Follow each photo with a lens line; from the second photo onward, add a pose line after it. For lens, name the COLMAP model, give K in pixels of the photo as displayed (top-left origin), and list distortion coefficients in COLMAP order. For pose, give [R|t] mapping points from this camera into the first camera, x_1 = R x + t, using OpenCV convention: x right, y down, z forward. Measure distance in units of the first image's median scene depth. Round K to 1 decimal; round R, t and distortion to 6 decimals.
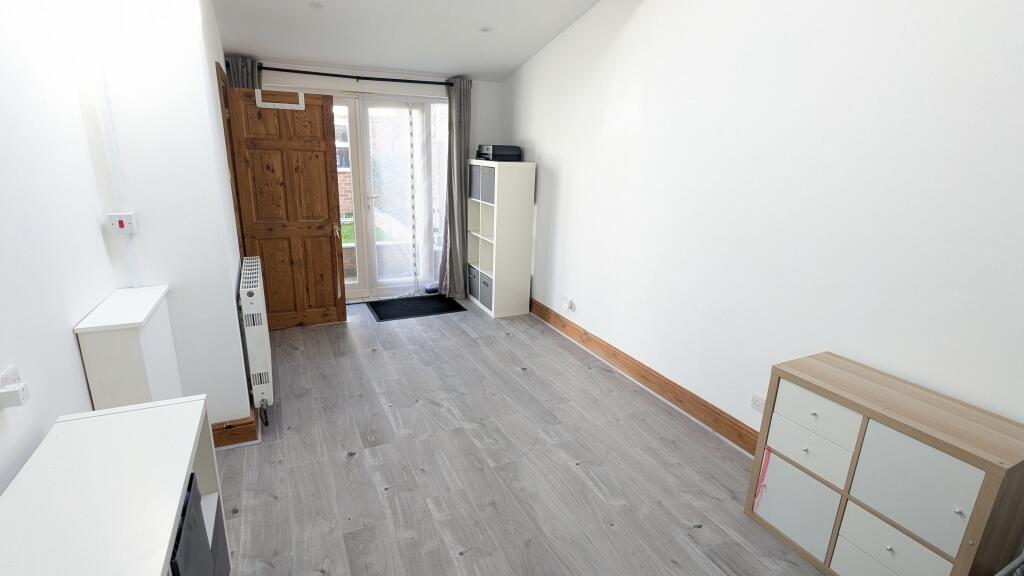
lens RADIAL K [[485.3, 0, 510.4], [0, 485.3, 289.7], [0, 0, 1]] dist [0.003309, 0.000404]
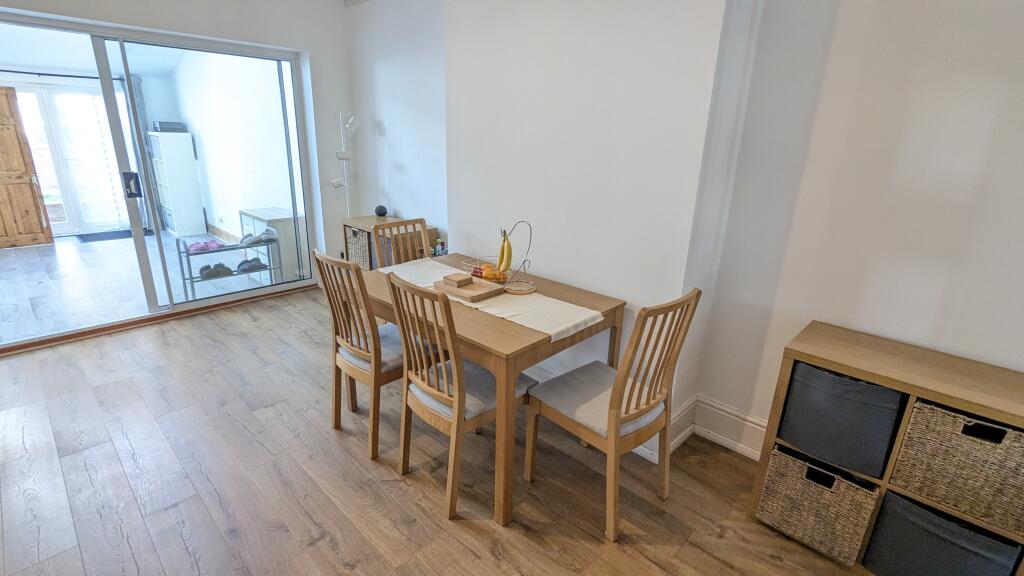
lens RADIAL K [[485.3, 0, 506.9], [0, 485.3, 288.6], [0, 0, 1]] dist [0.003309, 0.000404]
pose [[0.940349, -0.109068, 0.322254, 0.467798], [0.098453, 0.993929, 0.049109, 0.269355], [-0.325653, -0.014453, 0.945379, -0.850546]]
